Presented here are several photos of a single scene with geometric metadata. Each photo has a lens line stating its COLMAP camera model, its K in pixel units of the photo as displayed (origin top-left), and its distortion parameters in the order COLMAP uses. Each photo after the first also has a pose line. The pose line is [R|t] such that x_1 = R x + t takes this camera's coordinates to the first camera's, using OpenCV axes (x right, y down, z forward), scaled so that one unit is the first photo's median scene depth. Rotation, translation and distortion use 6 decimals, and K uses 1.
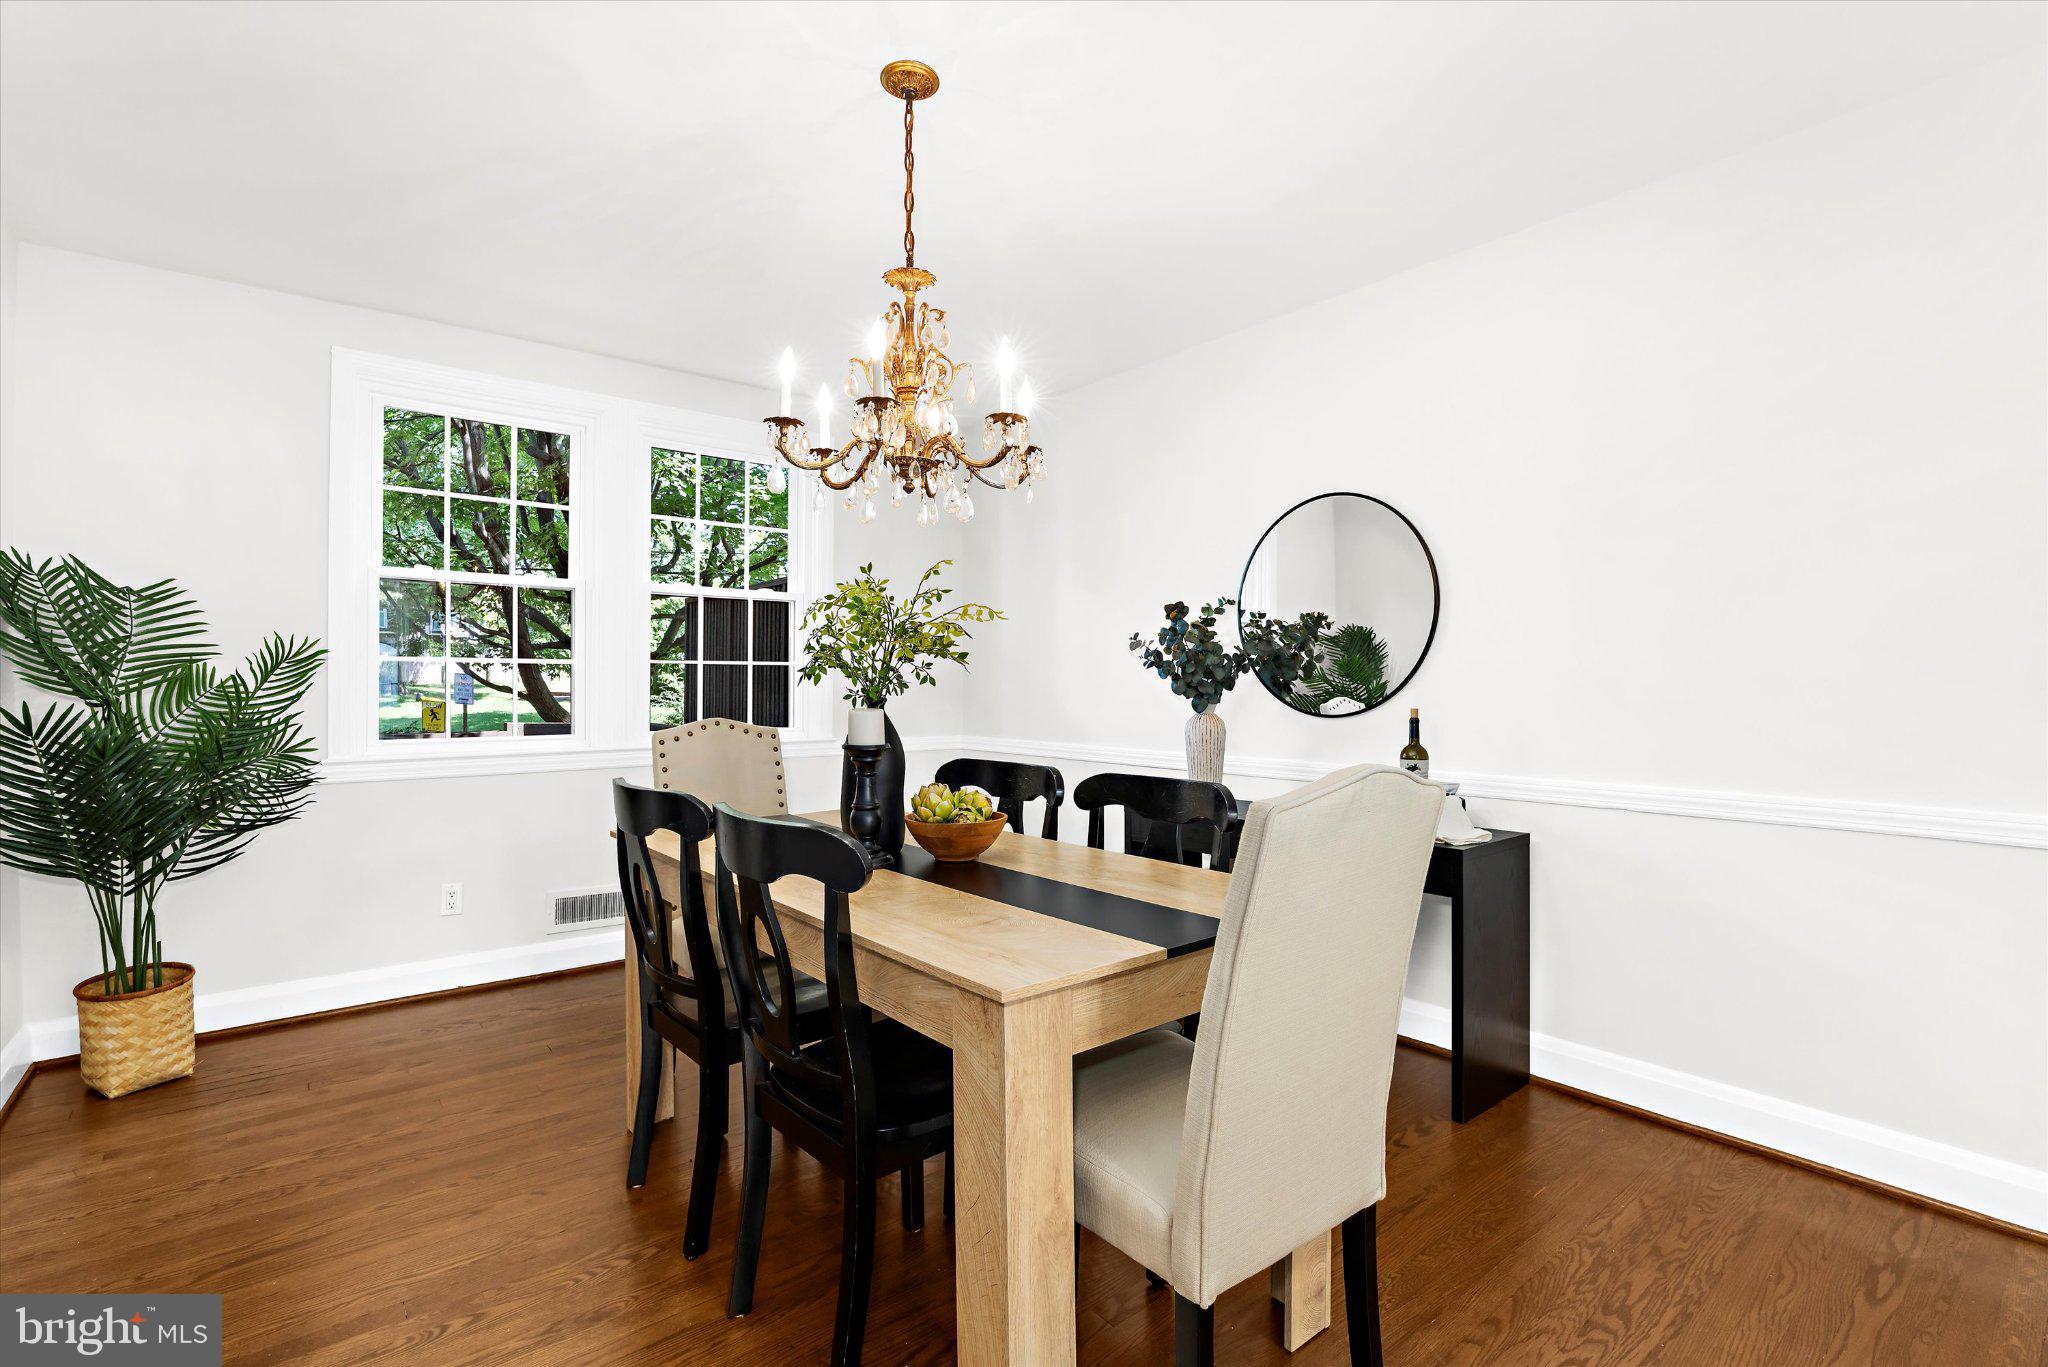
lens RADIAL K [[938.0, 0, 1019.8], [0, 938.0, 681.1], [0, 0, 1]] dist [-0.009979, -0.001651]
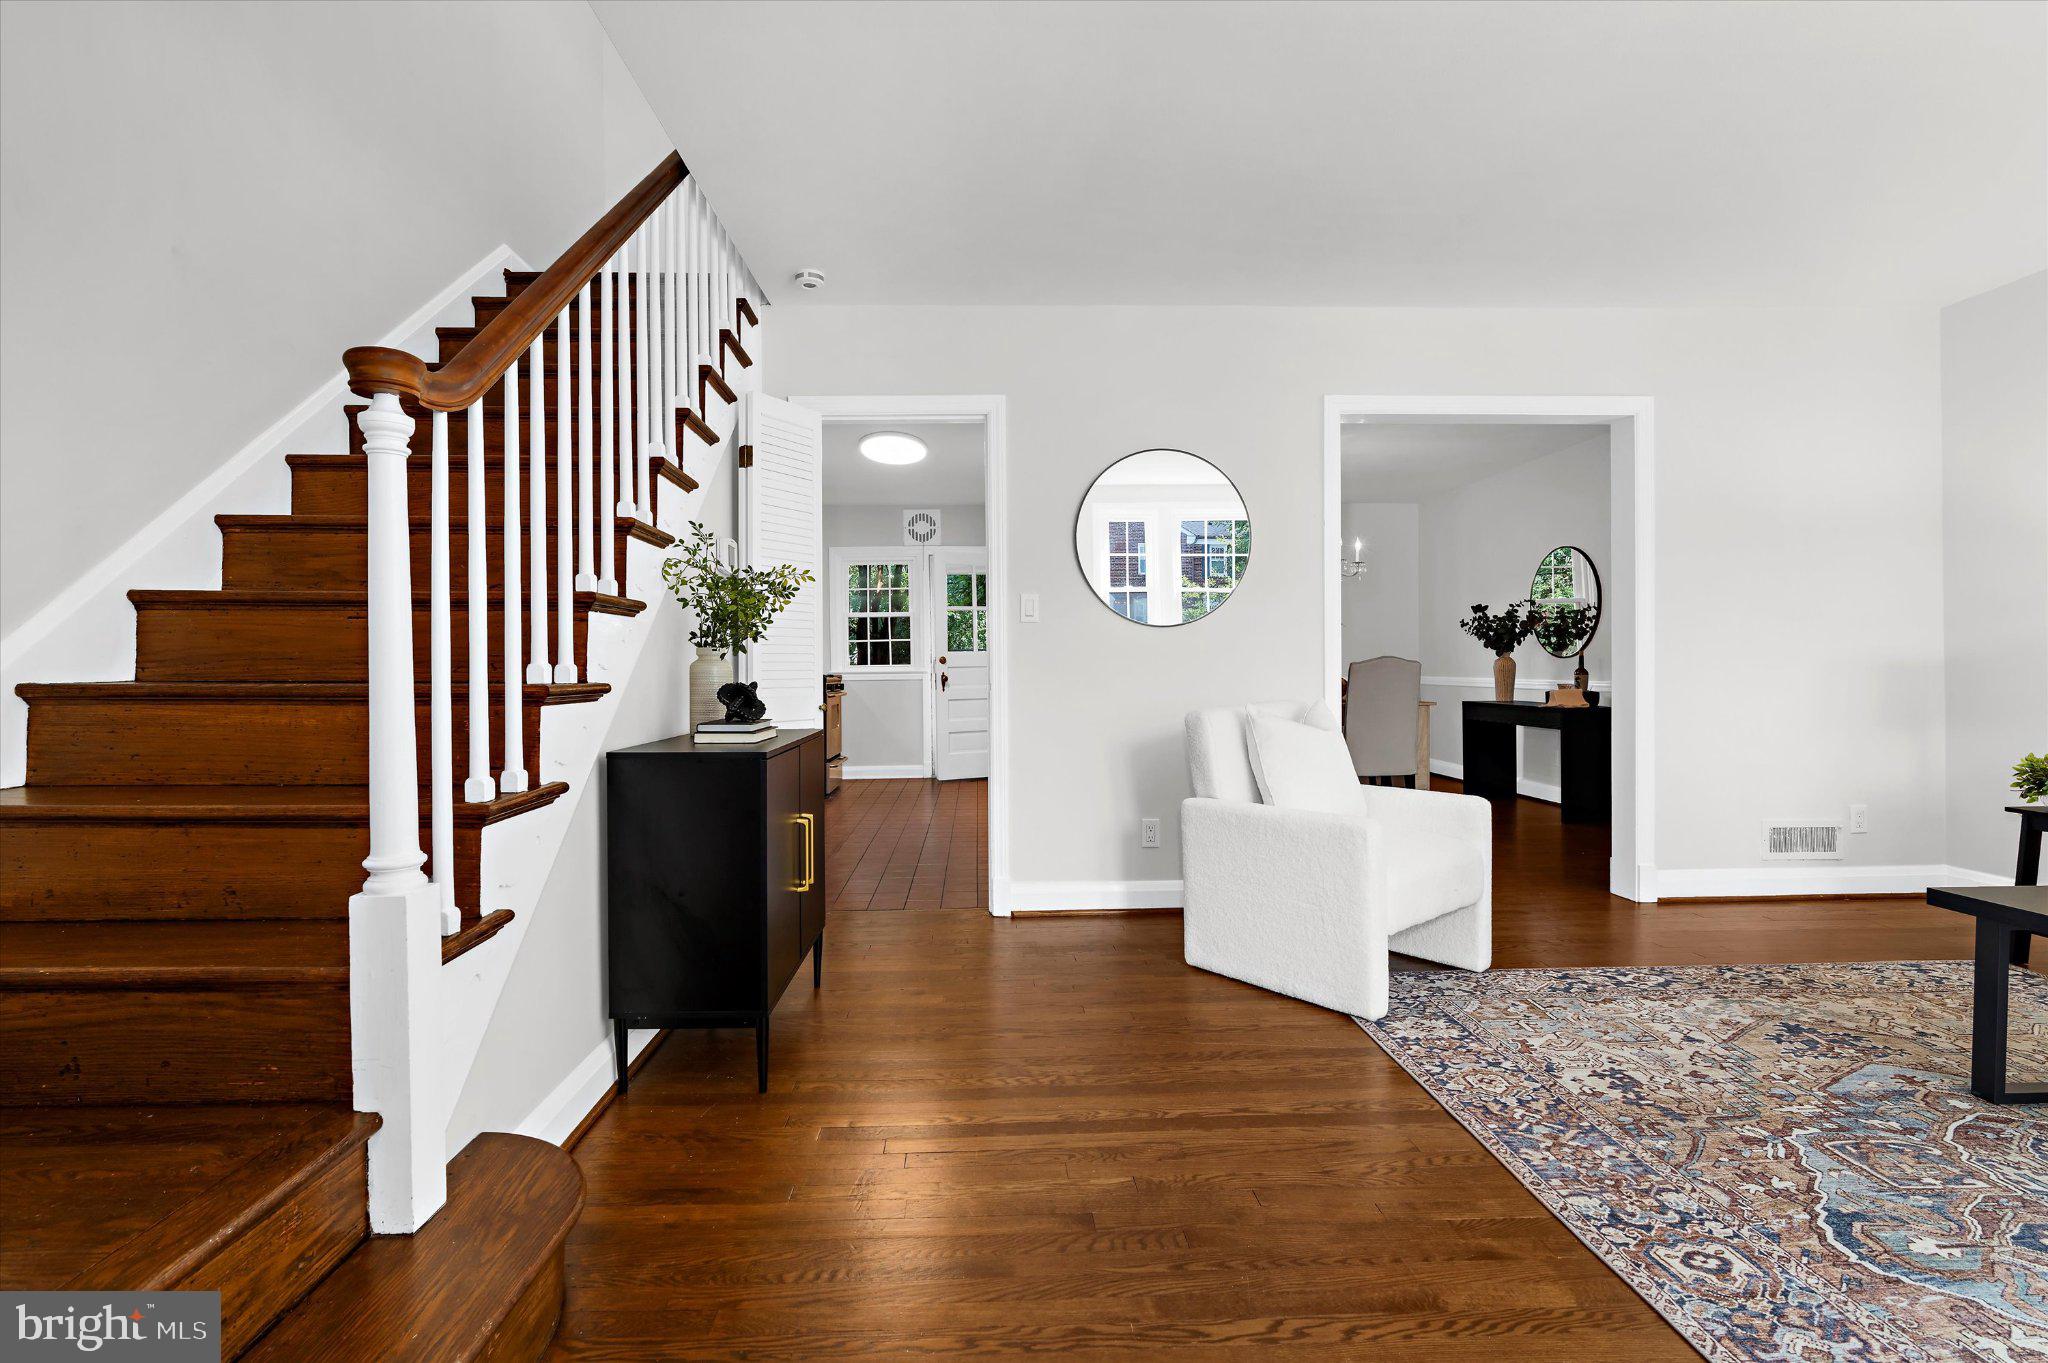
lens RADIAL K [[938.0, 0, 1027.2], [0, 938.0, 671.5], [0, 0, 1]] dist [-0.009979, -0.001651]
pose [[0.800835, -0.004109, -0.598871, 0.719142], [0.011707, 0.999893, 0.008795, 0.043903], [0.598770, -0.014054, 0.800797, -1.532426]]
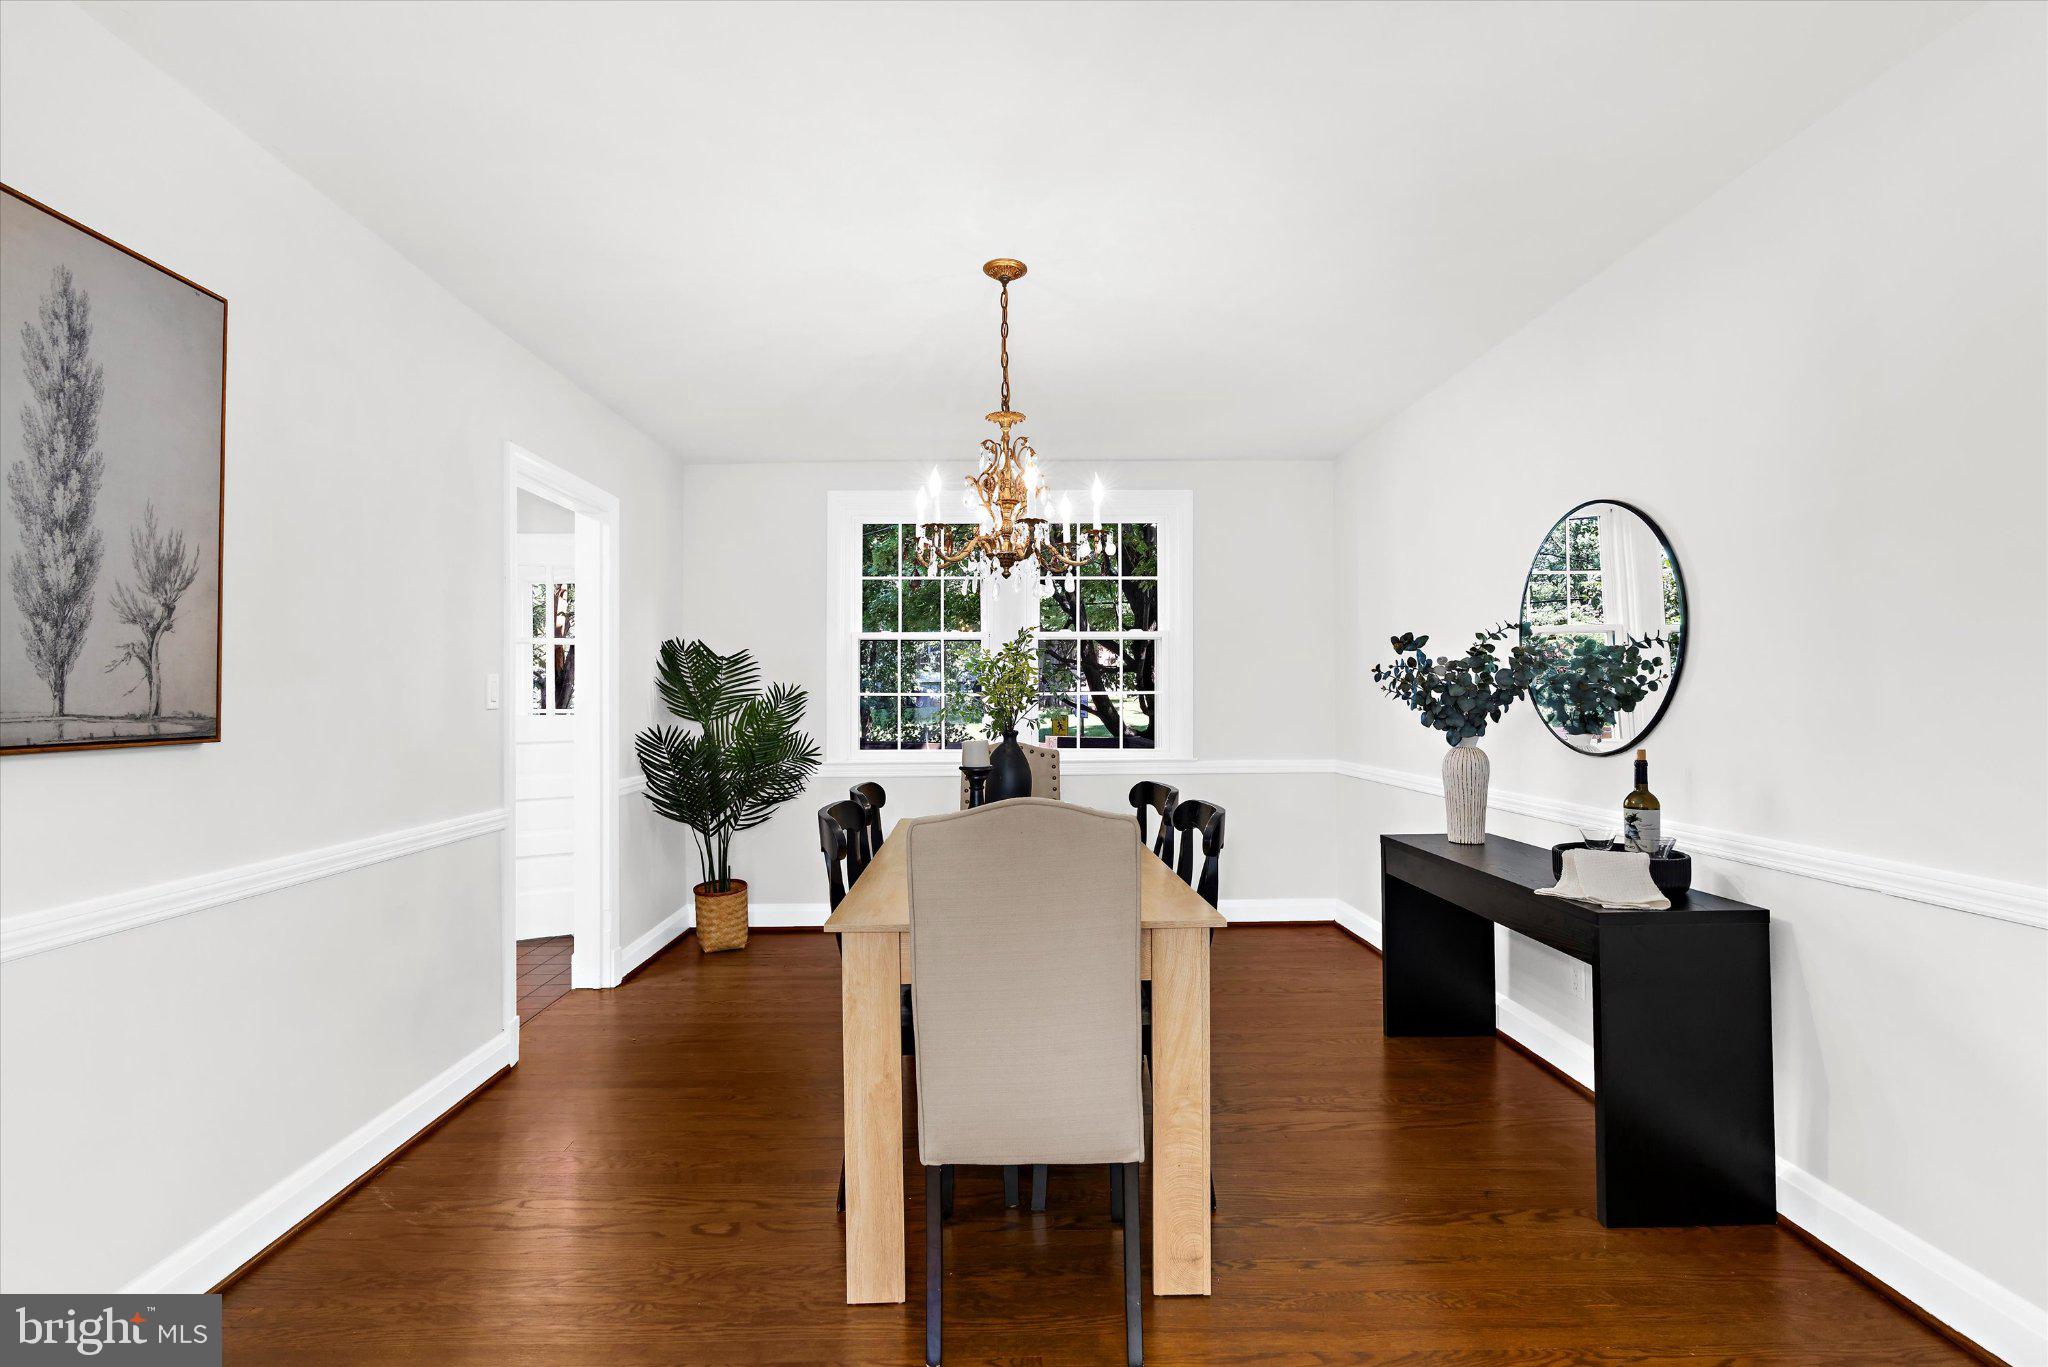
lens RADIAL K [[938.0, 0, 1023.9], [0, 938.0, 677.8], [0, 0, 1]] dist [-0.009979, -0.001651]
pose [[0.793466, -0.016769, -0.608384, 0.519011], [0.005830, 0.999784, -0.019954, -0.023485], [0.608587, 0.012286, 0.793392, -0.028673]]
